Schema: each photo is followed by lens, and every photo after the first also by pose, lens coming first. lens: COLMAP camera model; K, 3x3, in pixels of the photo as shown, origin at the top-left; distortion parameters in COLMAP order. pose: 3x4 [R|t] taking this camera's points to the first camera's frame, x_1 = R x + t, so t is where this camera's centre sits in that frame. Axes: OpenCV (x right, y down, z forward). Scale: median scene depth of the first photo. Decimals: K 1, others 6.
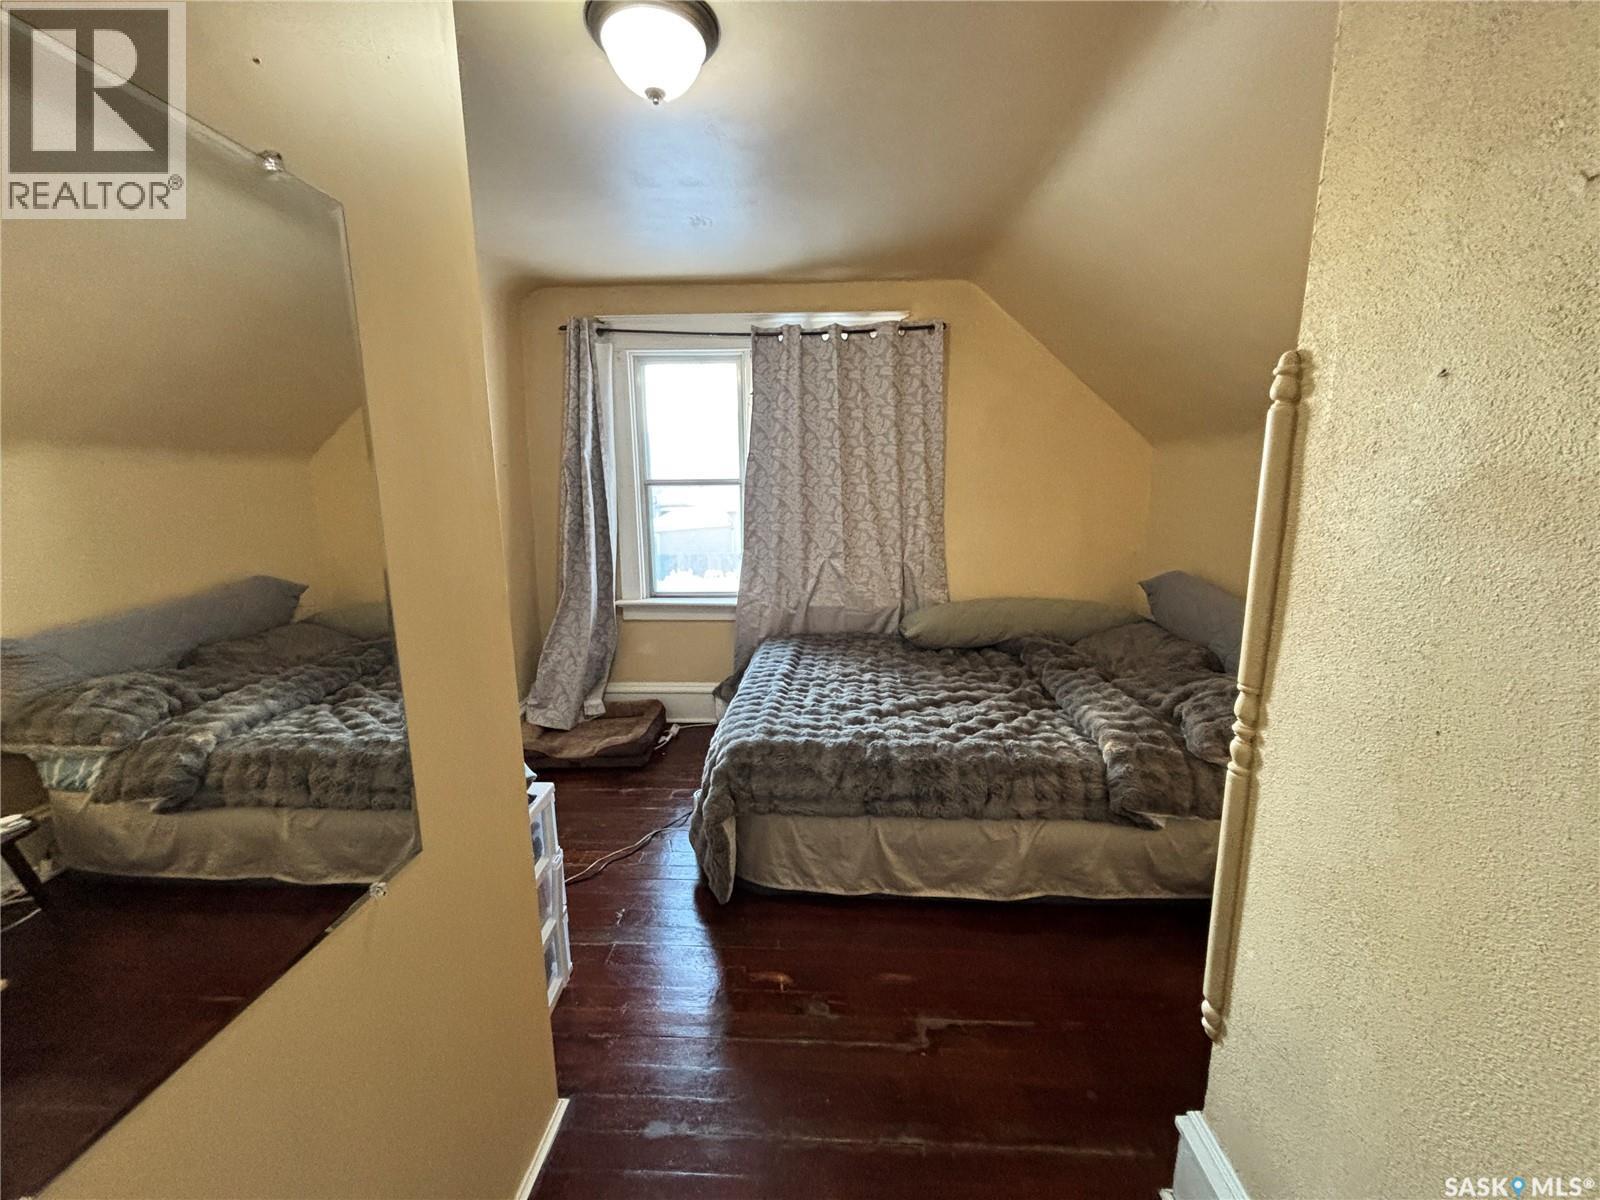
lens RADIAL K [[637.6, 0, 797.7], [0, 637.6, 601.8], [0, 0, 1]] dist [-0.011686, 0.000004]
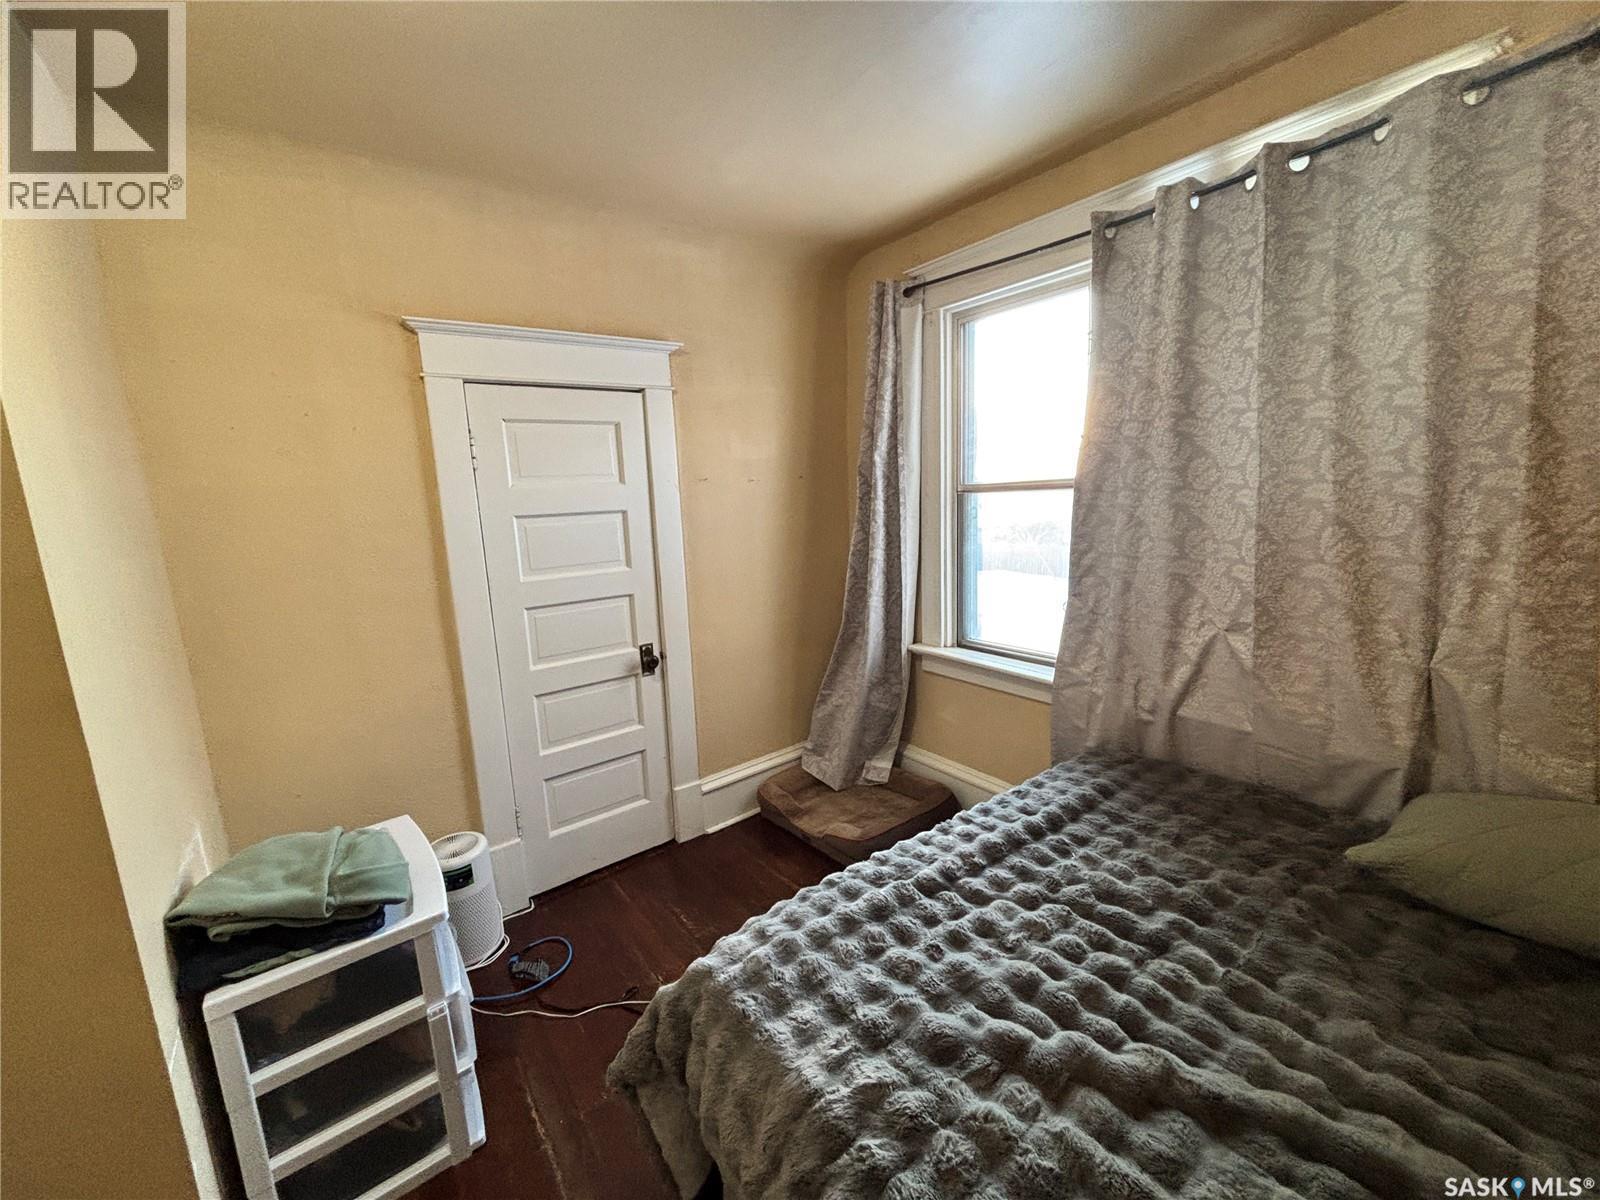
lens RADIAL K [[637.6, 0, 797.5], [0, 637.6, 595.9], [0, 0, 1]] dist [-0.011686, 0.000004]
pose [[0.619363, 0.103974, -0.778190, 0.229083], [-0.095080, 0.993830, 0.057112, -0.093876], [0.779326, 0.038618, 0.625427, 0.428365]]
